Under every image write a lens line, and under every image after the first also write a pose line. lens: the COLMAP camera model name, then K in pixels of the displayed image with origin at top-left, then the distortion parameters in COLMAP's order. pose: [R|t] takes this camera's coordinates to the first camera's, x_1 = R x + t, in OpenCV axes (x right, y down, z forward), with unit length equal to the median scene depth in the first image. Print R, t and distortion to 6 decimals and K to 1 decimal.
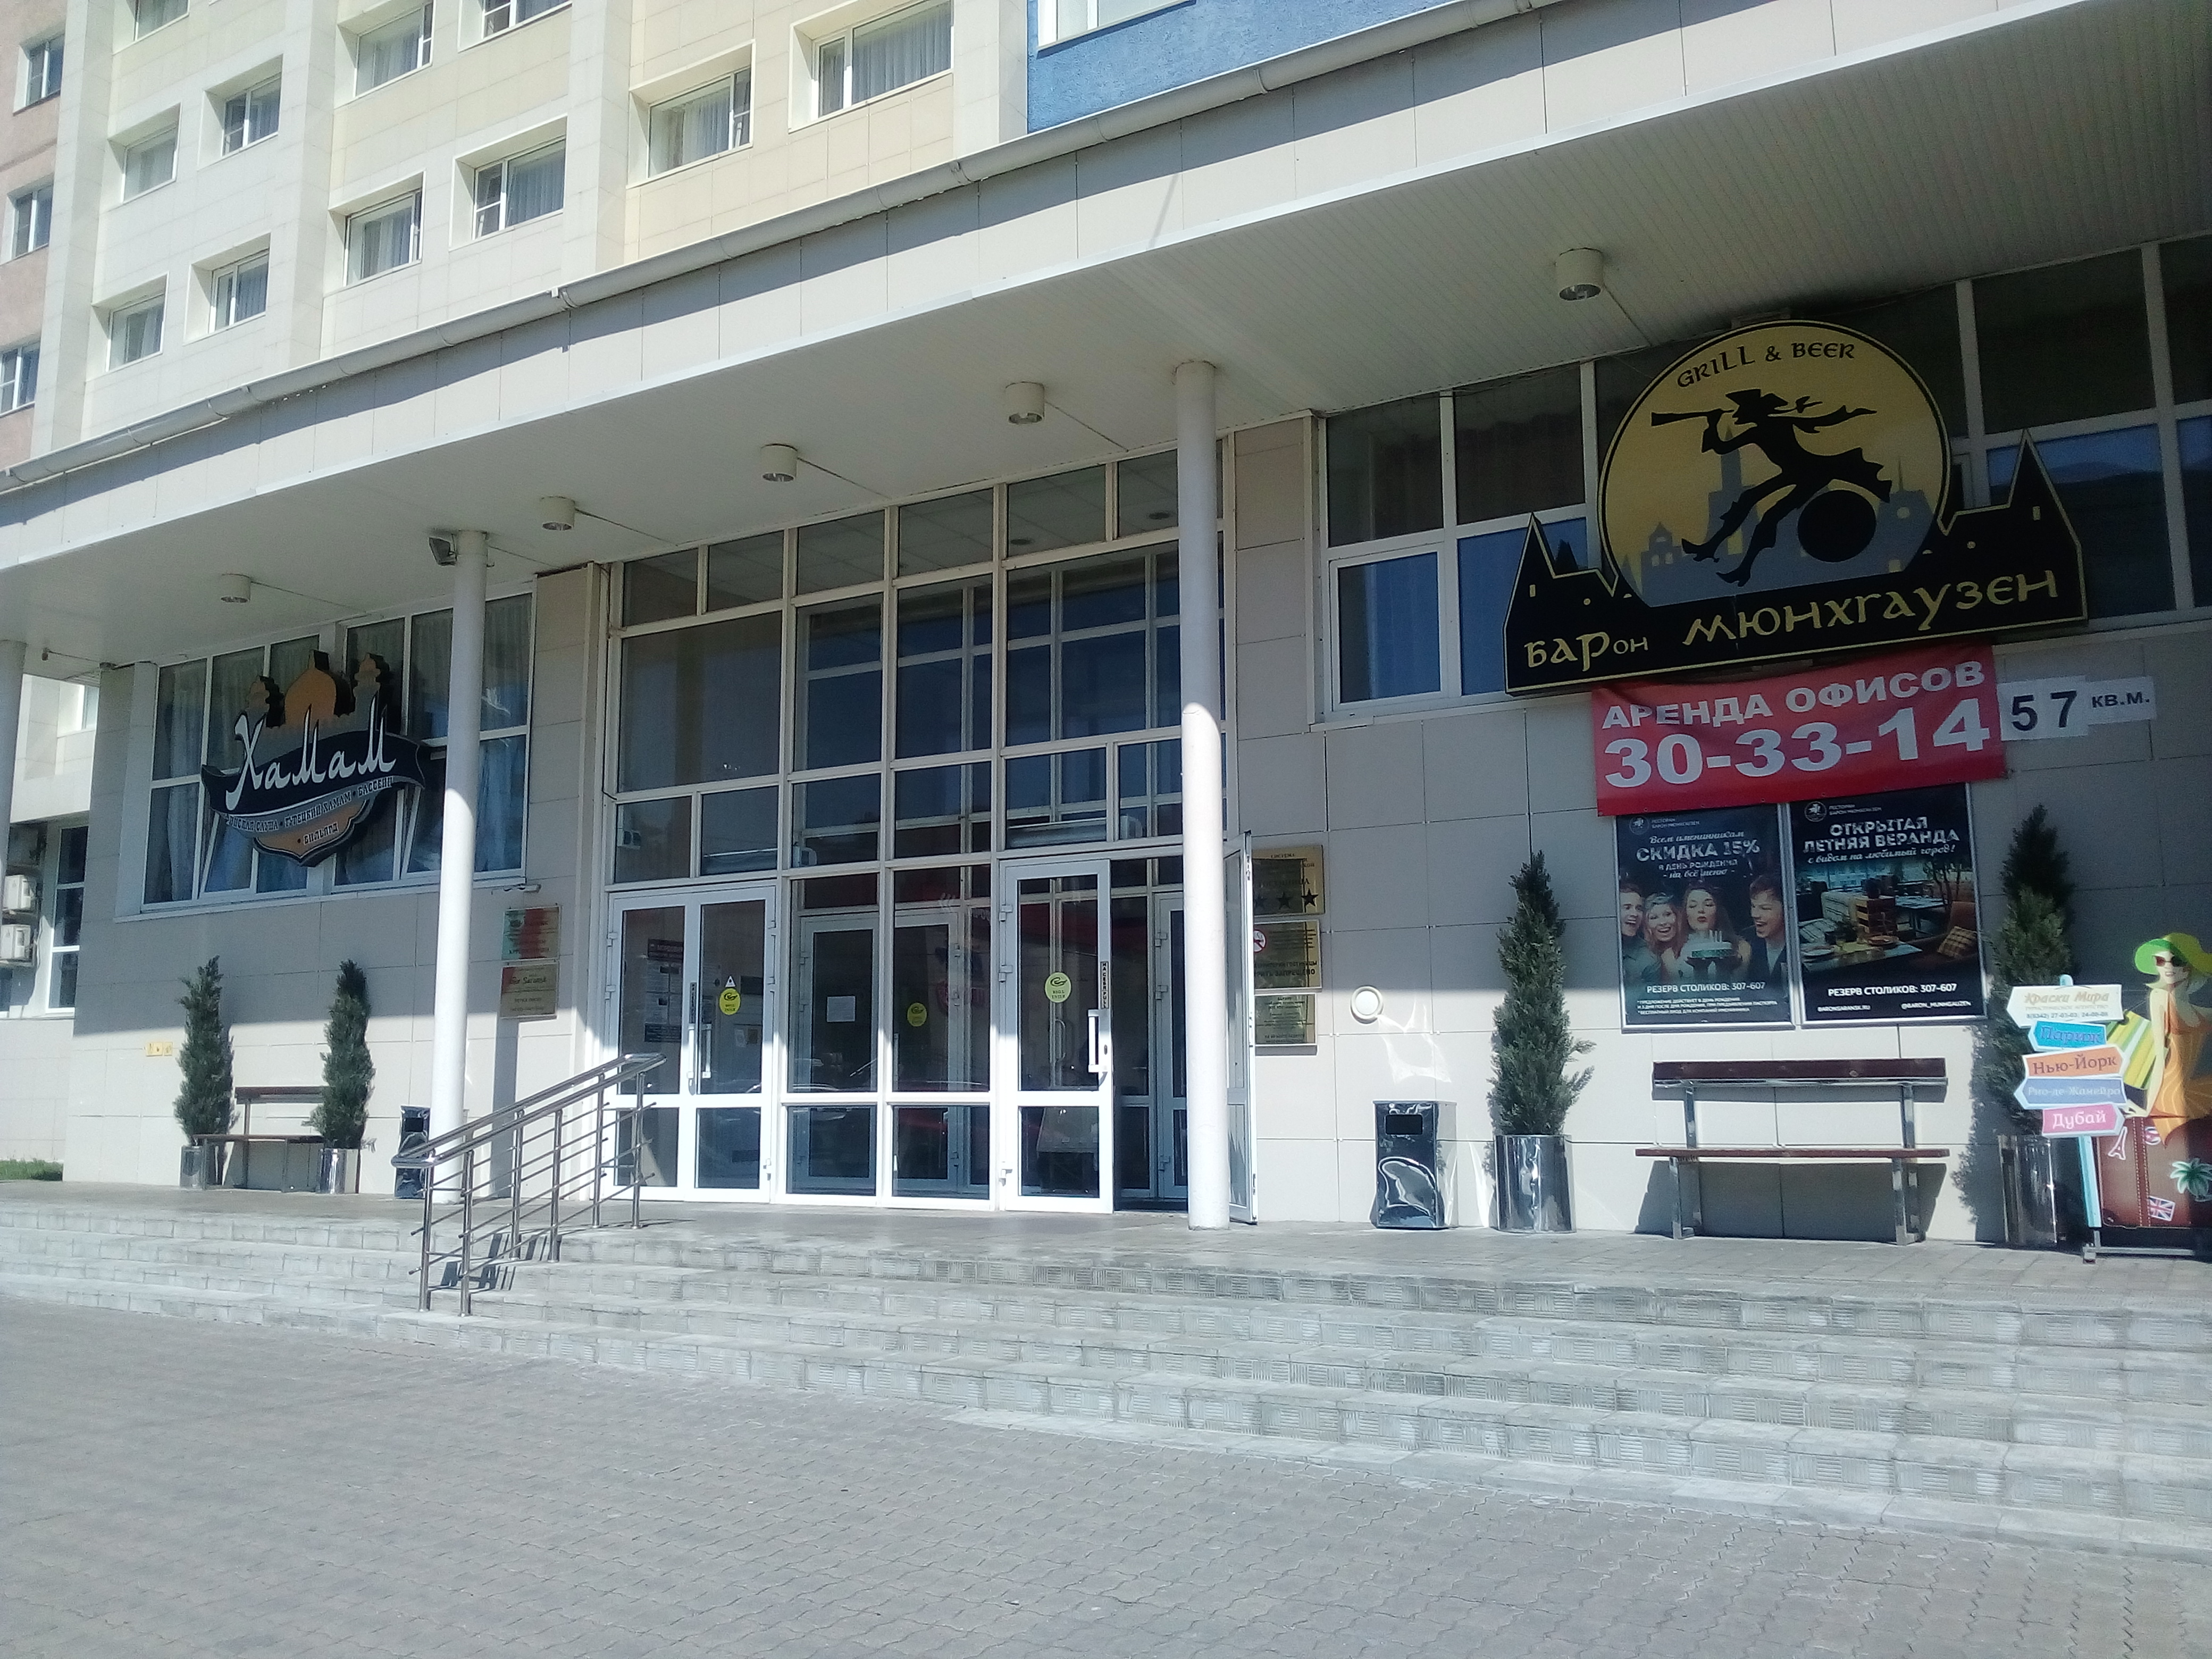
lens RADIAL K [[1927.3, 0, 1106.0], [0, 1927.3, 829.5], [0, 0, 1]] dist [0.120332, -0.268584]
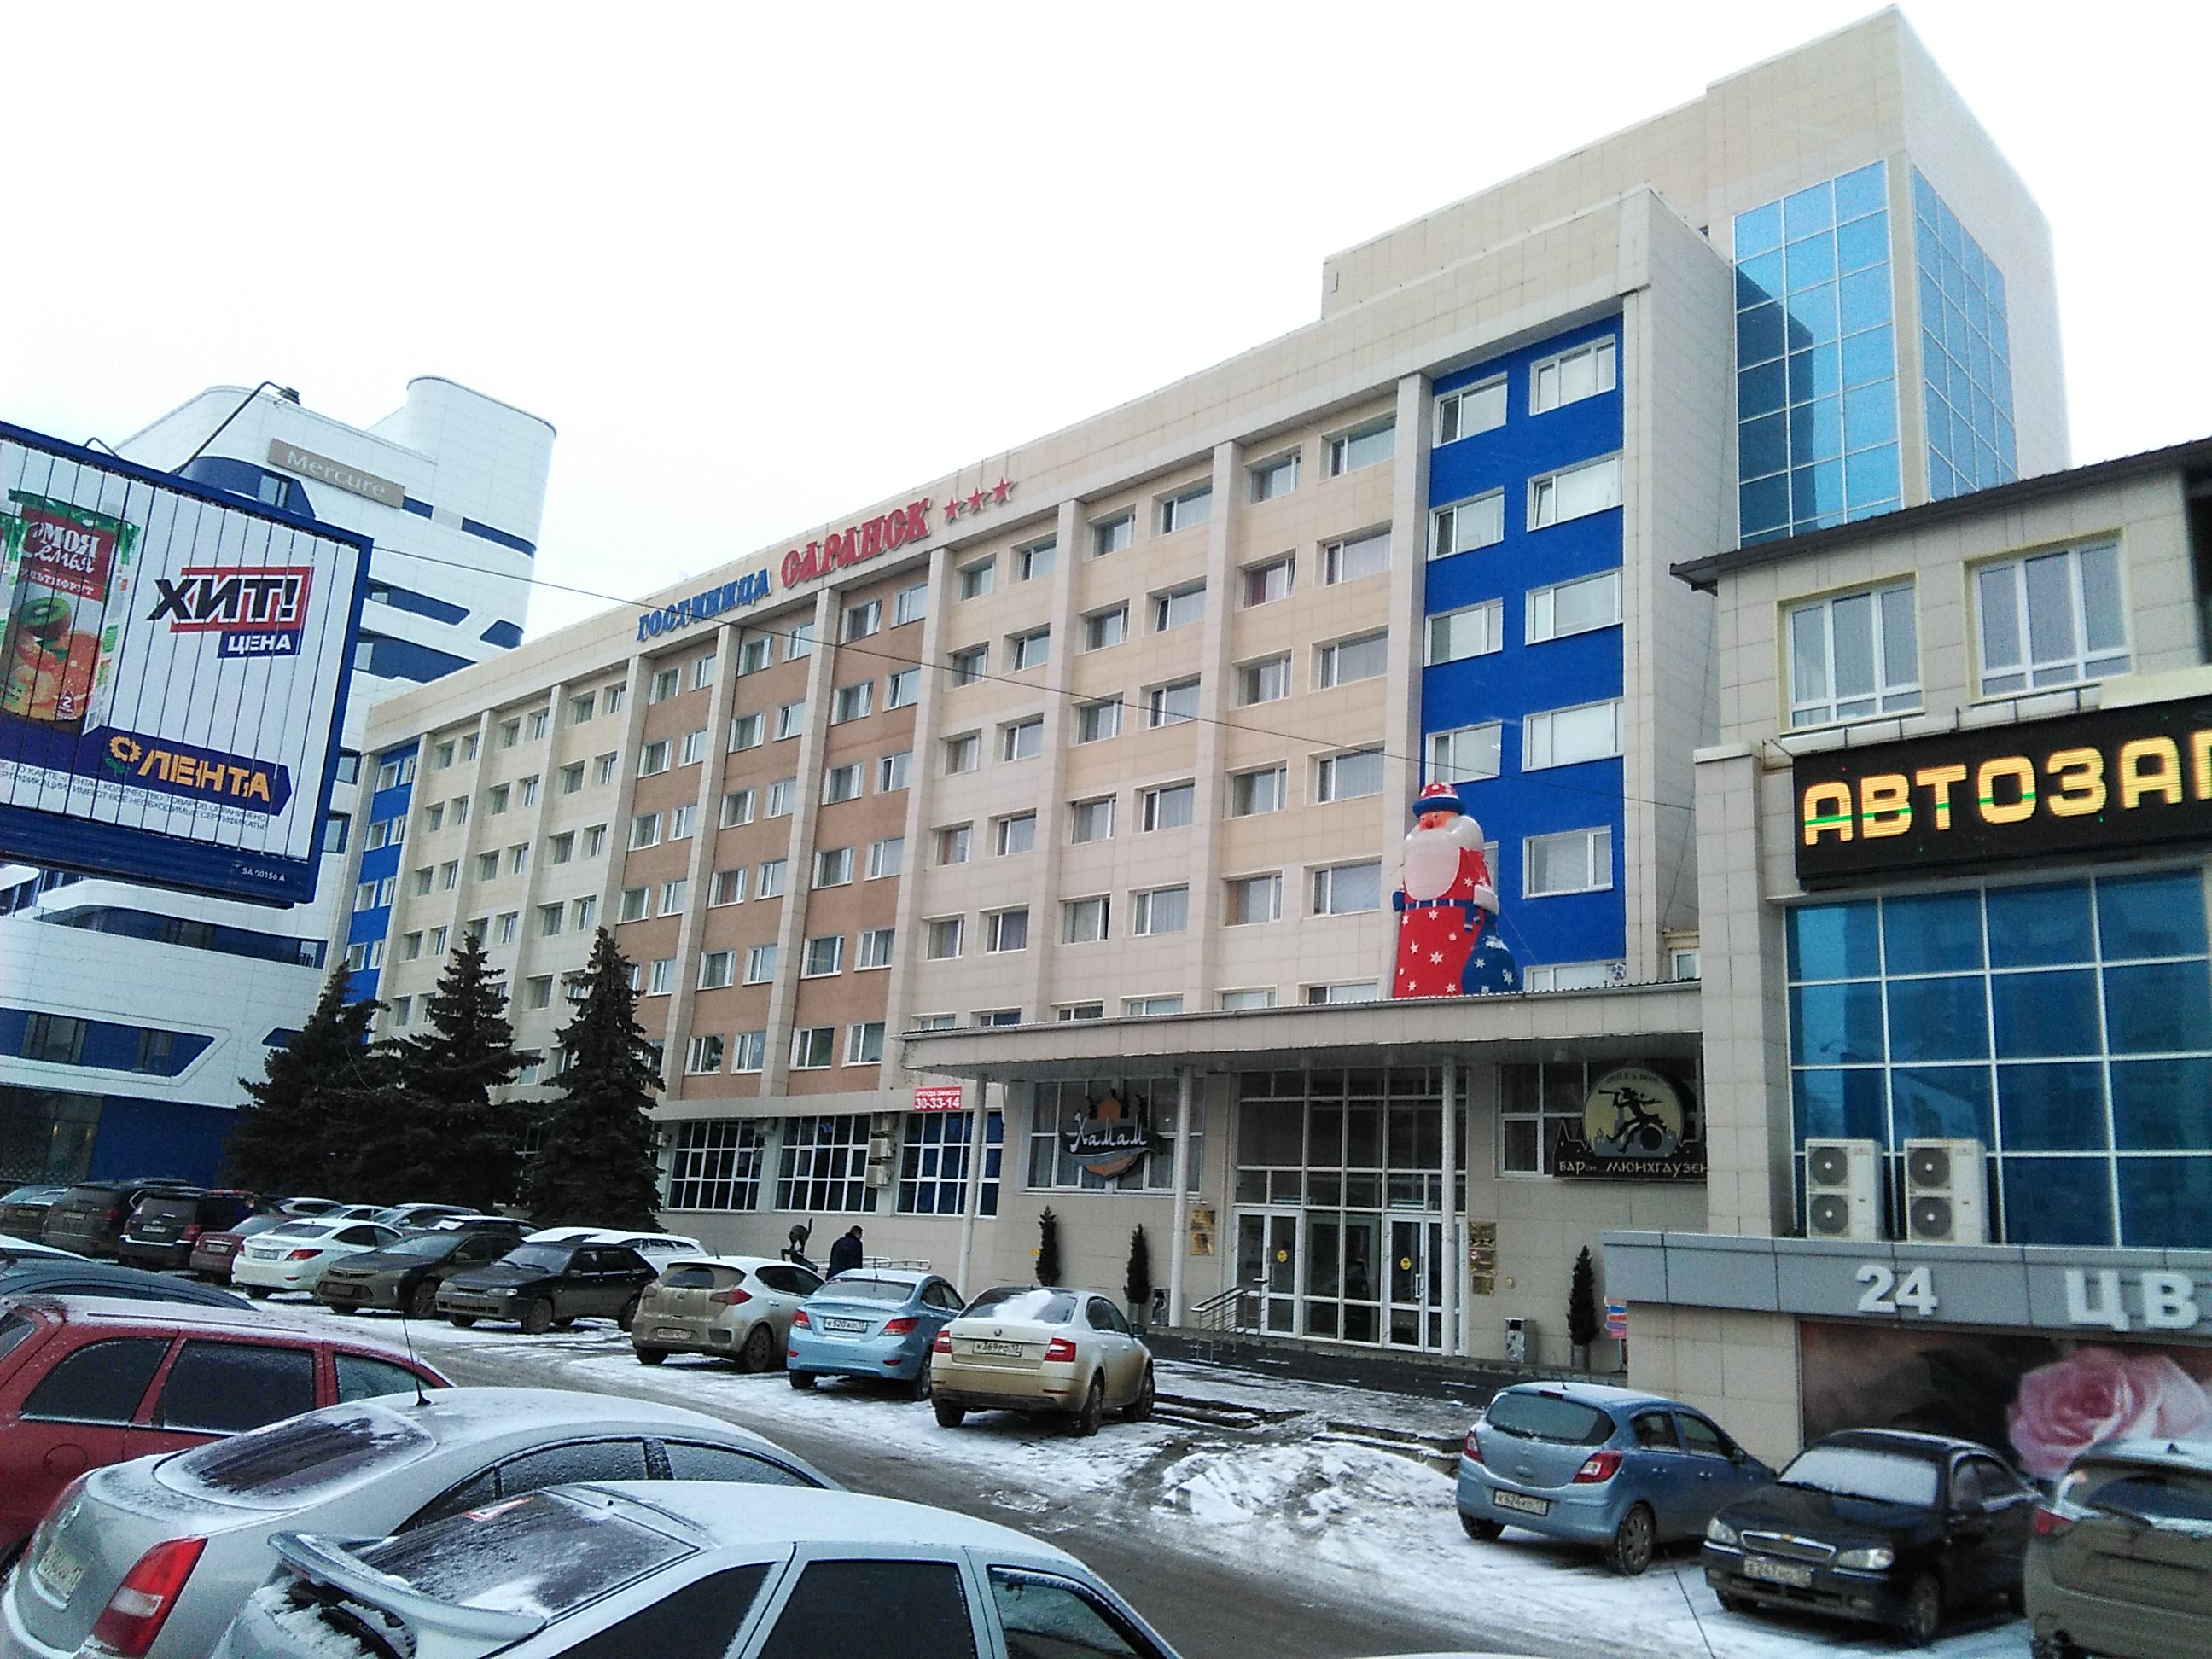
lens RADIAL K [[1752.8, 0, 1106.0], [0, 1752.8, 829.5], [0, 0, 1]] dist [0.180385, 0.000879]
pose [[0.967382, 0.008486, -0.253178, 0.182914], [-0.038771, 0.992624, -0.114870, -0.205518], [0.250336, 0.120939, 0.960576, -1.478934]]
